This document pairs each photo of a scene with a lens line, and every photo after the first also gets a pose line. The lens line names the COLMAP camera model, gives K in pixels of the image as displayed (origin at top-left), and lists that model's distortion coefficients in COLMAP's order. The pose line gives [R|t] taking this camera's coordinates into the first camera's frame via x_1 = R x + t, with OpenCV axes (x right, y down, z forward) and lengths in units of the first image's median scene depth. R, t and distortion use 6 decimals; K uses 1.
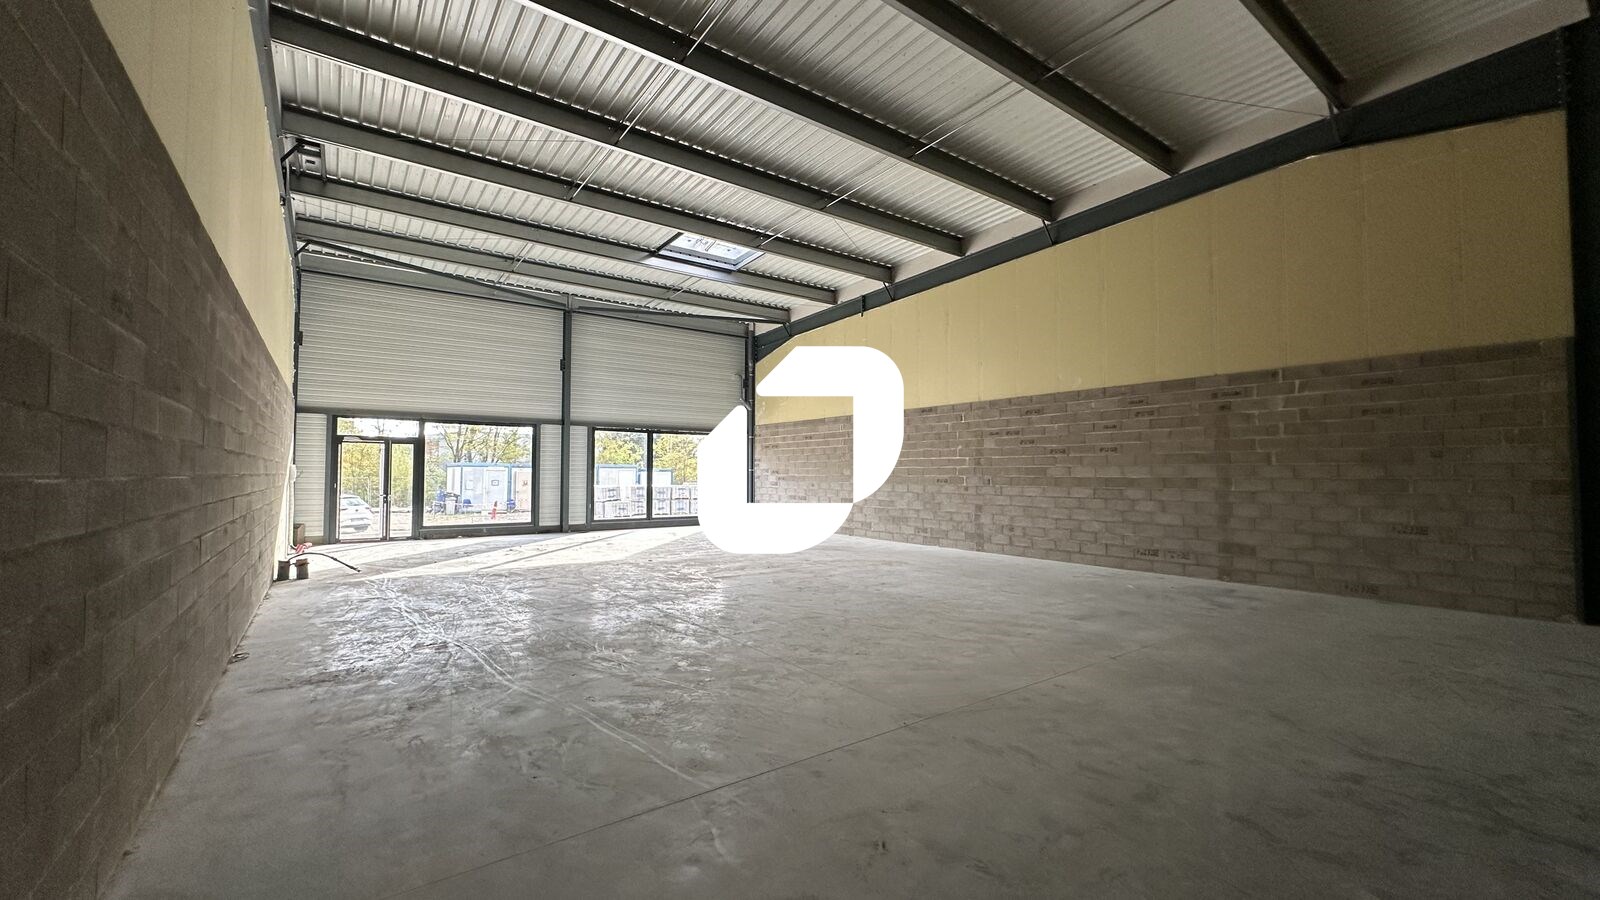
lens RADIAL K [[635.9, 0, 800.3], [0, 635.9, 446.5], [0, 0, 1]] dist [0.000704, 0.000262]
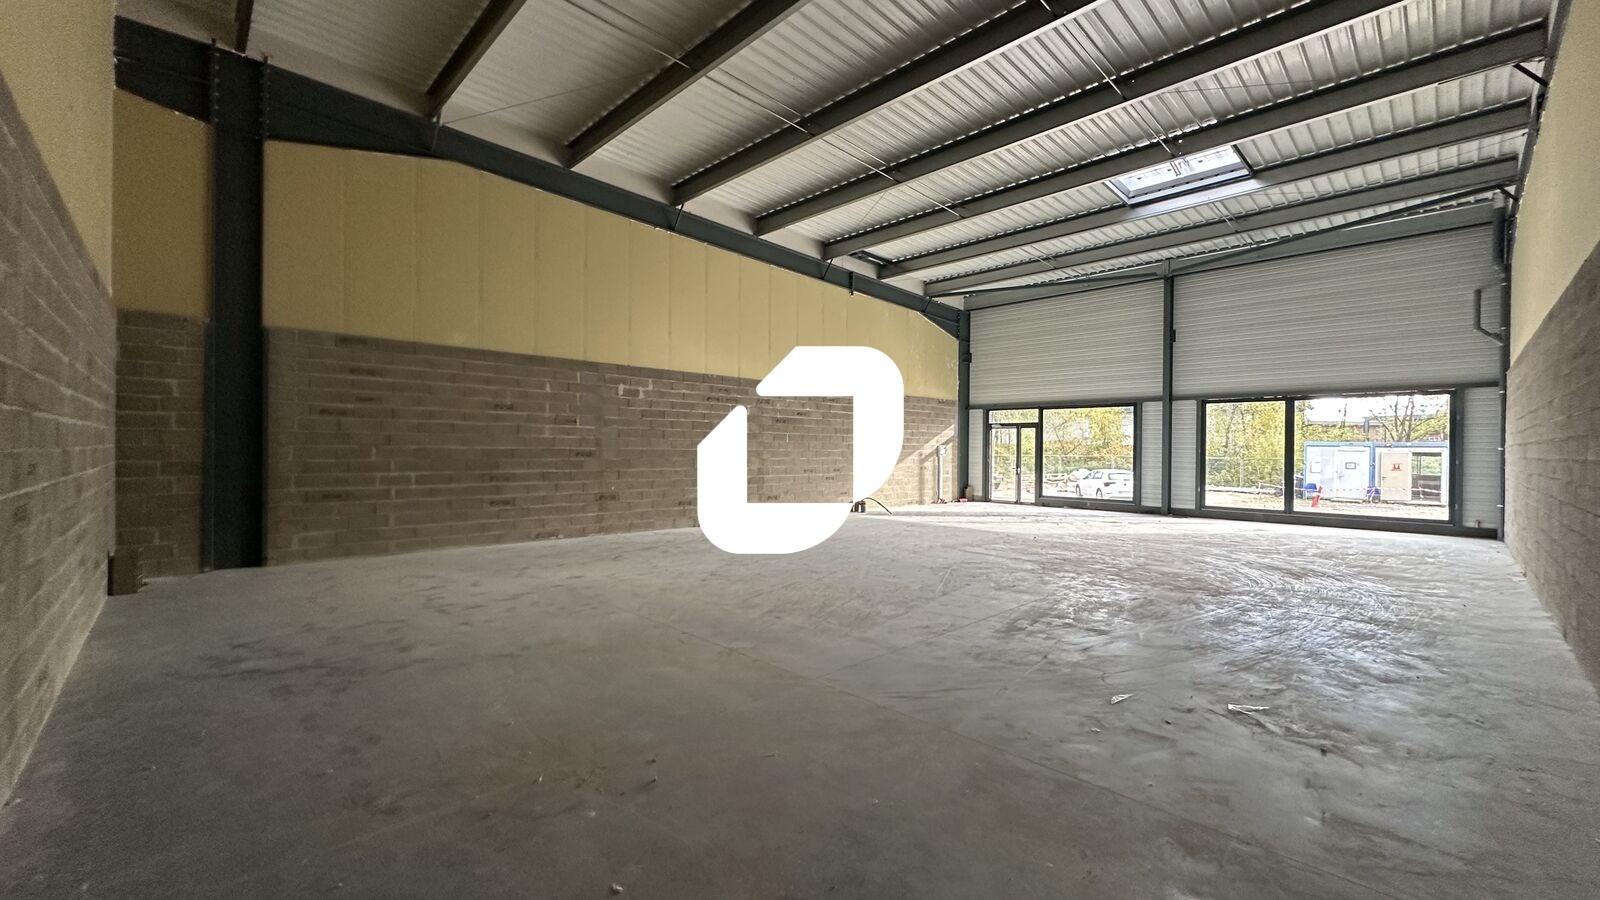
lens RADIAL K [[635.9, 0, 804.4], [0, 635.9, 454.7], [0, 0, 1]] dist [0.000704, 0.000262]
pose [[0.138075, 0.007719, -0.990392, 0.495106], [0.032775, 0.999386, 0.012358, 0.016503], [0.989879, -0.034167, 0.137738, 0.349416]]
